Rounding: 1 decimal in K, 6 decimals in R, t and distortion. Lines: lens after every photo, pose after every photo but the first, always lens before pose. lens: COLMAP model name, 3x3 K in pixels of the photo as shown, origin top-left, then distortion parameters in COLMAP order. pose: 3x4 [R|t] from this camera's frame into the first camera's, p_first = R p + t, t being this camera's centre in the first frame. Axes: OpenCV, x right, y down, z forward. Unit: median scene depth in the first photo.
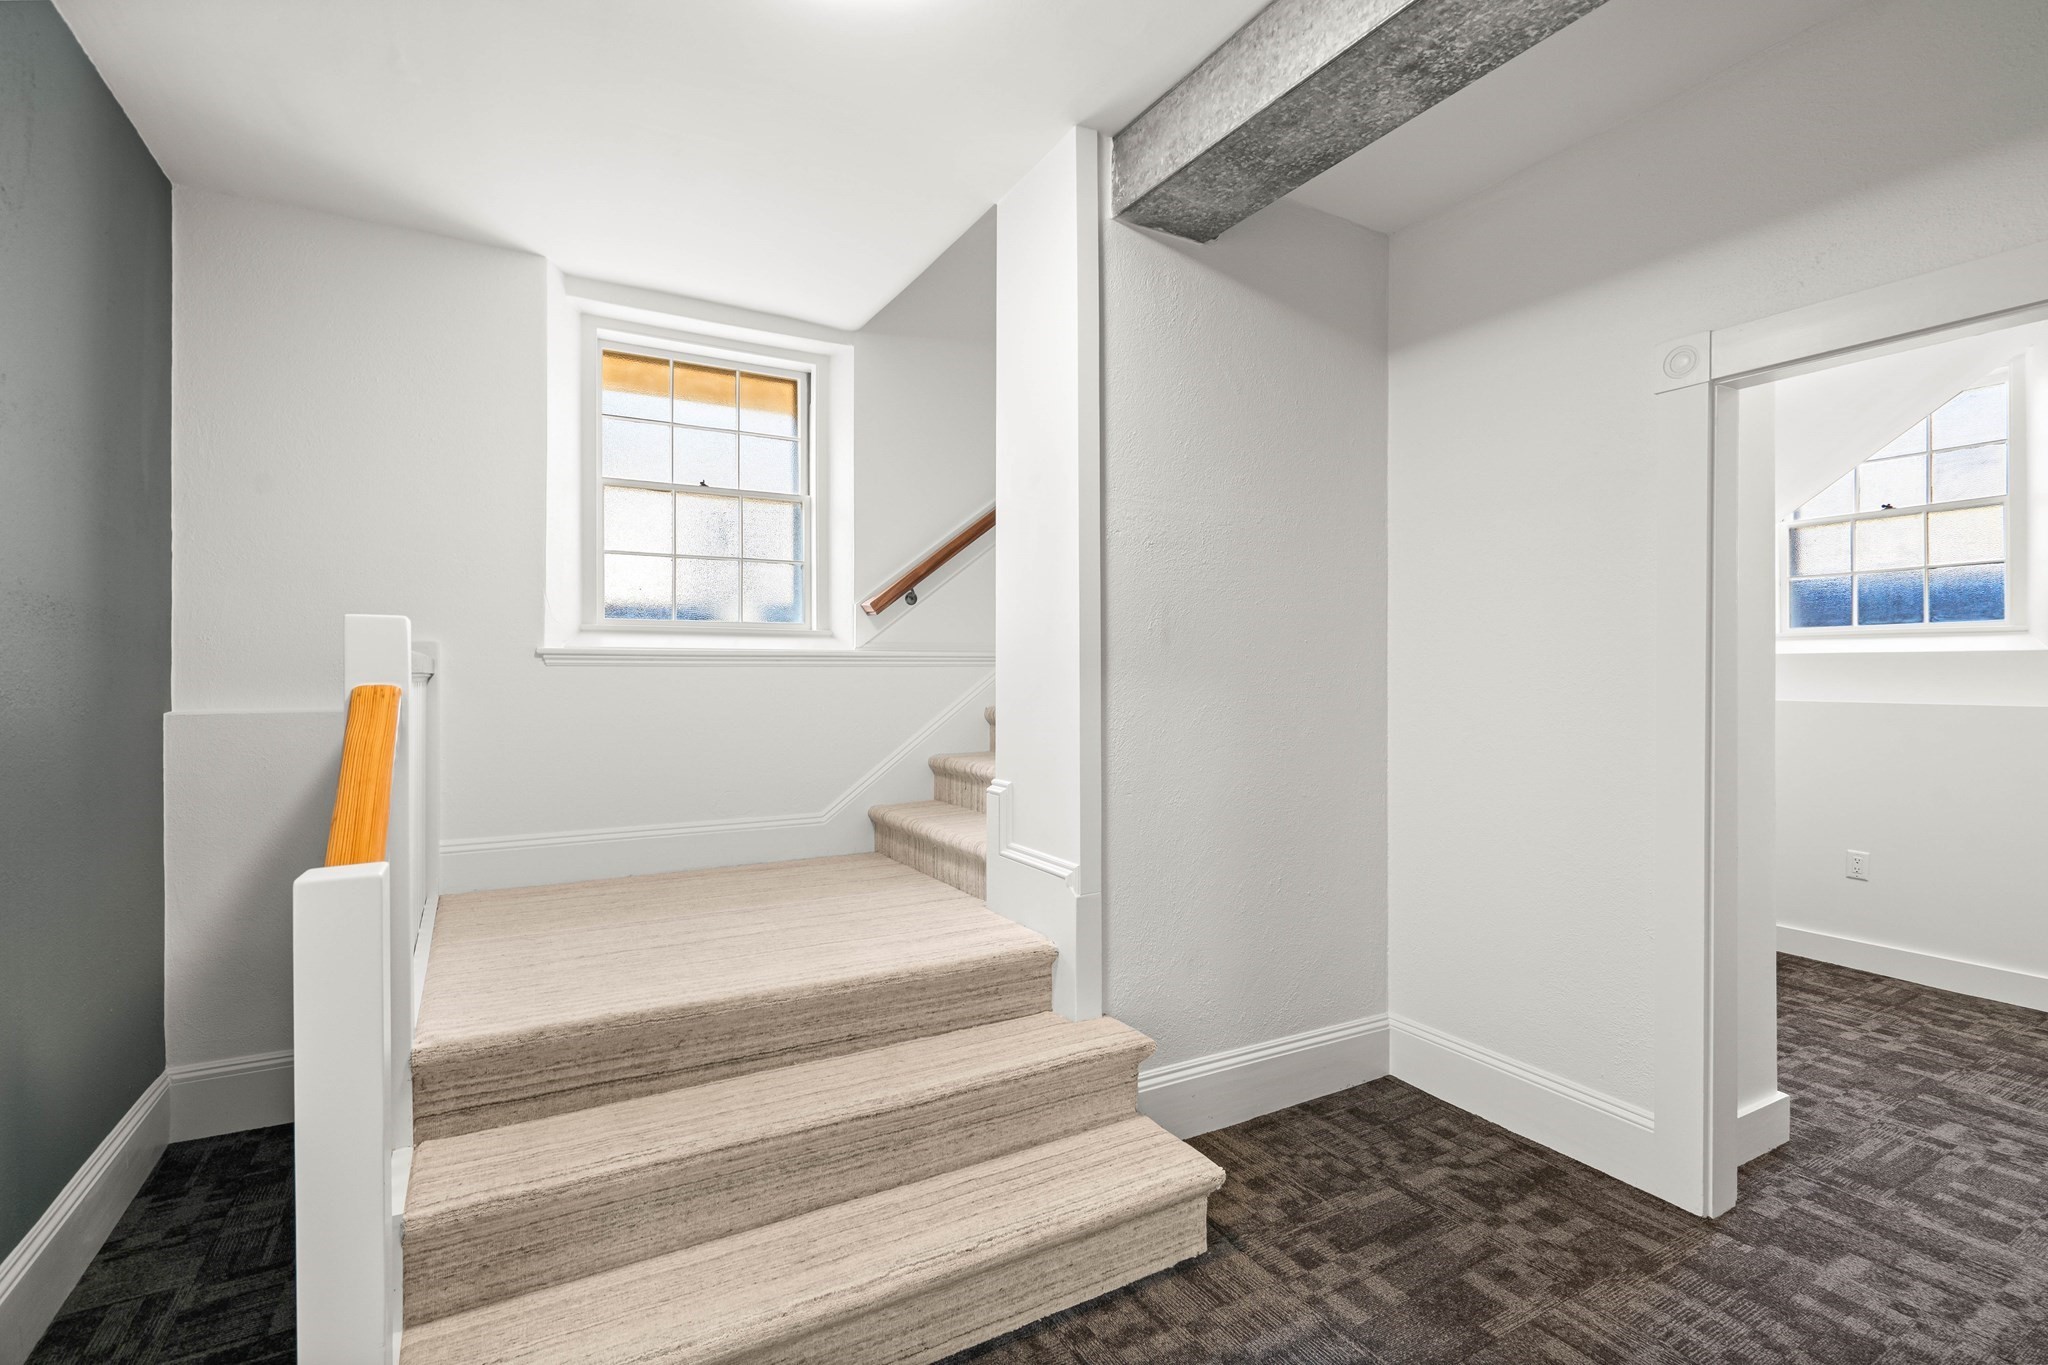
lens RADIAL K [[936.2, 0, 1044.7], [0, 936.2, 682.4], [0, 0, 1]] dist [-0.003327, 0.000899]
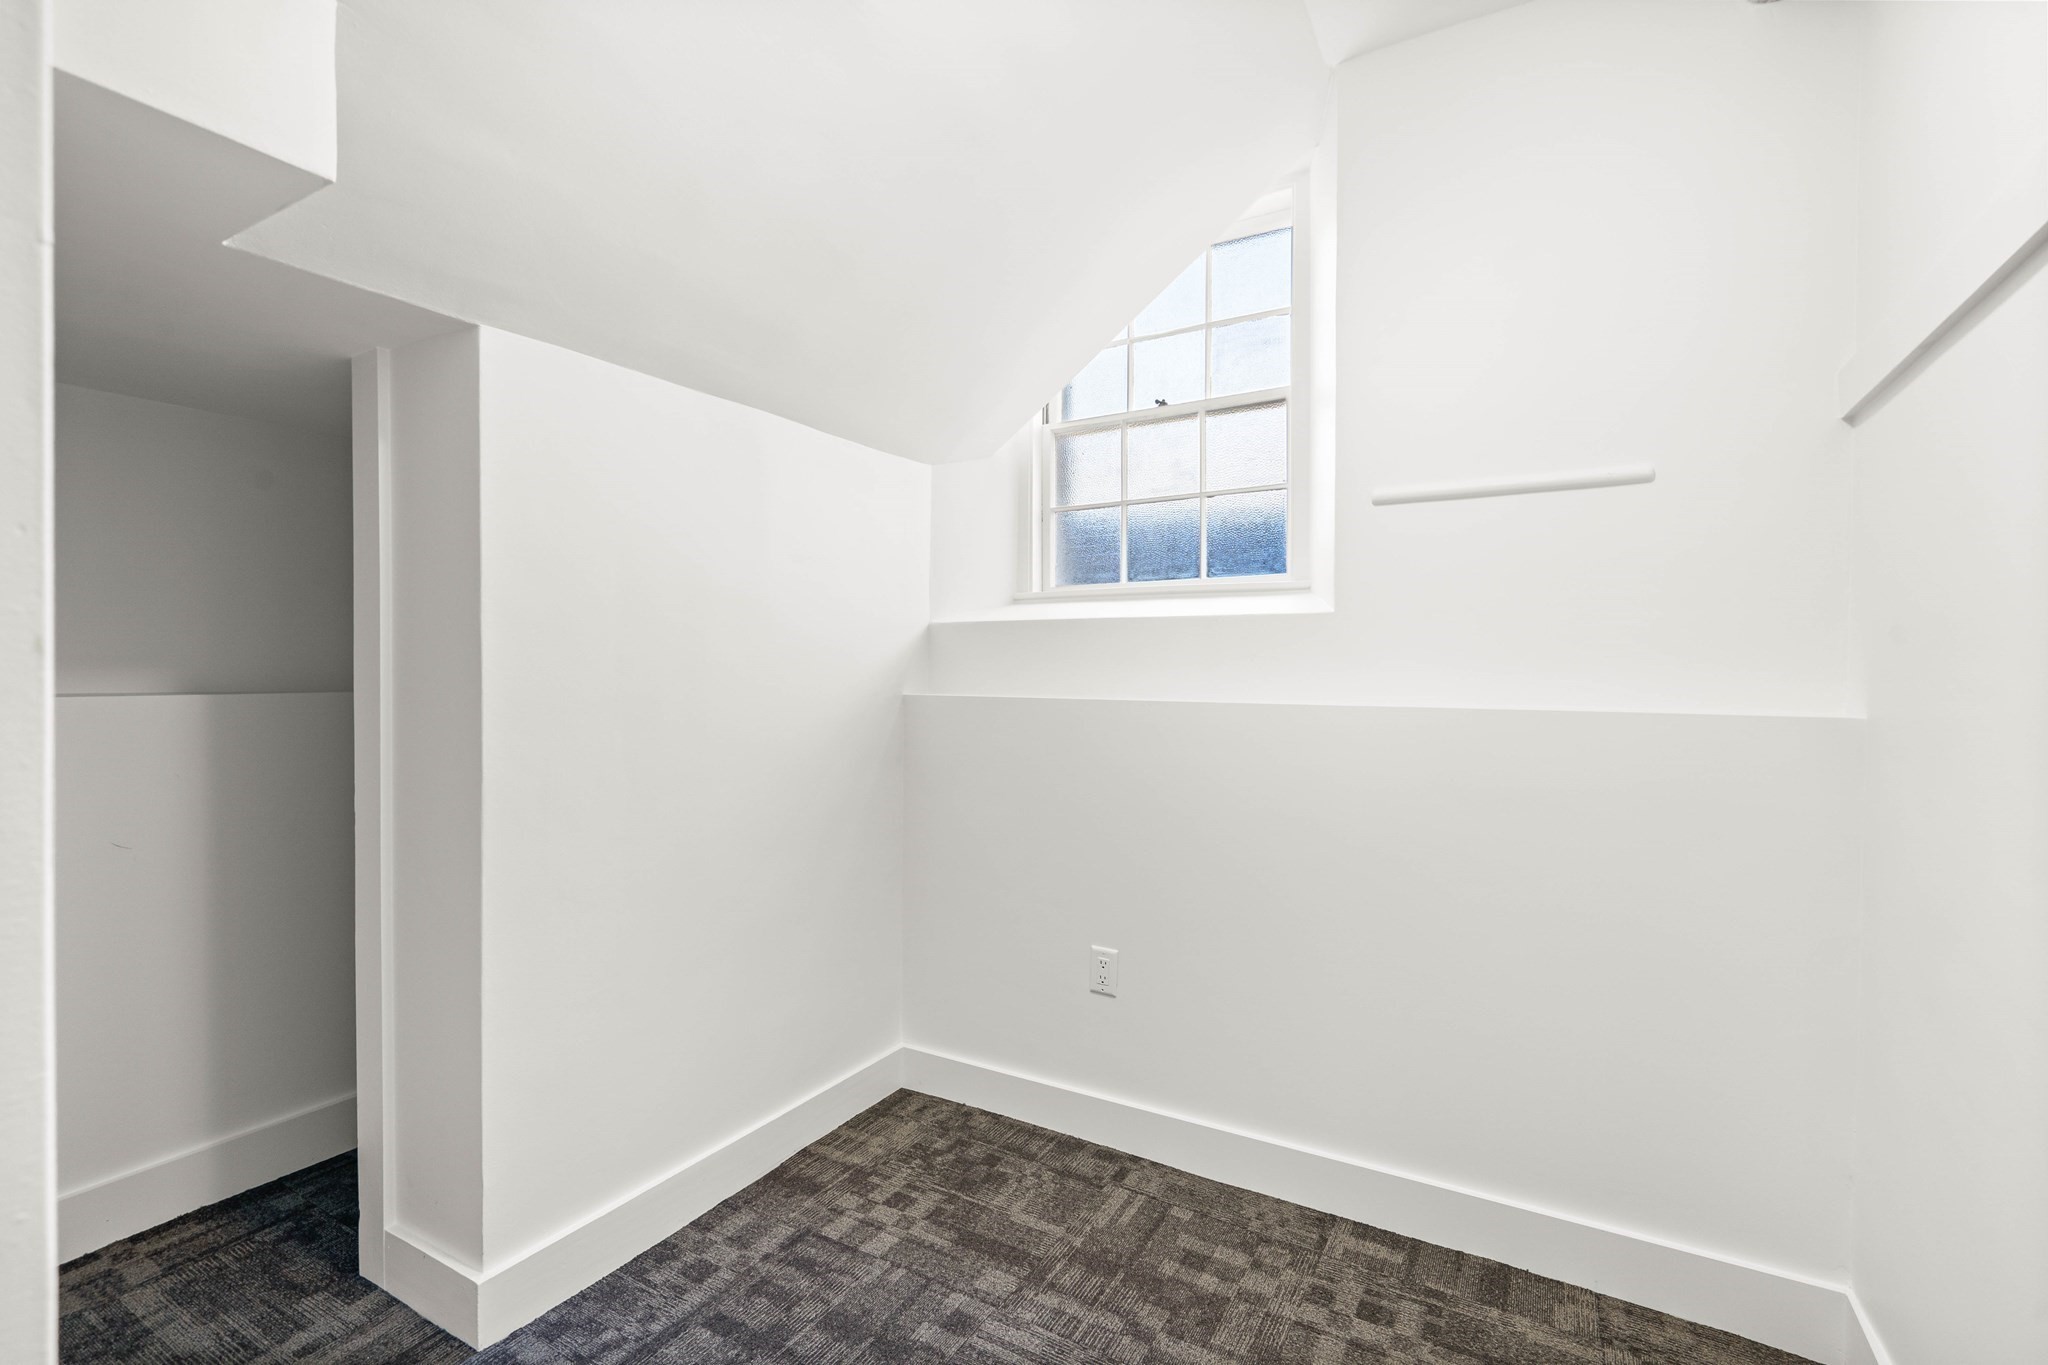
lens RADIAL K [[936.2, 0, 1021.4], [0, 936.2, 674.4], [0, 0, 1]] dist [-0.003327, 0.000899]
pose [[0.882318, -0.008472, 0.470577, 0.511157], [0.002907, 0.999917, 0.012552, -0.004255], [-0.470645, -0.009707, 0.882270, 0.467505]]
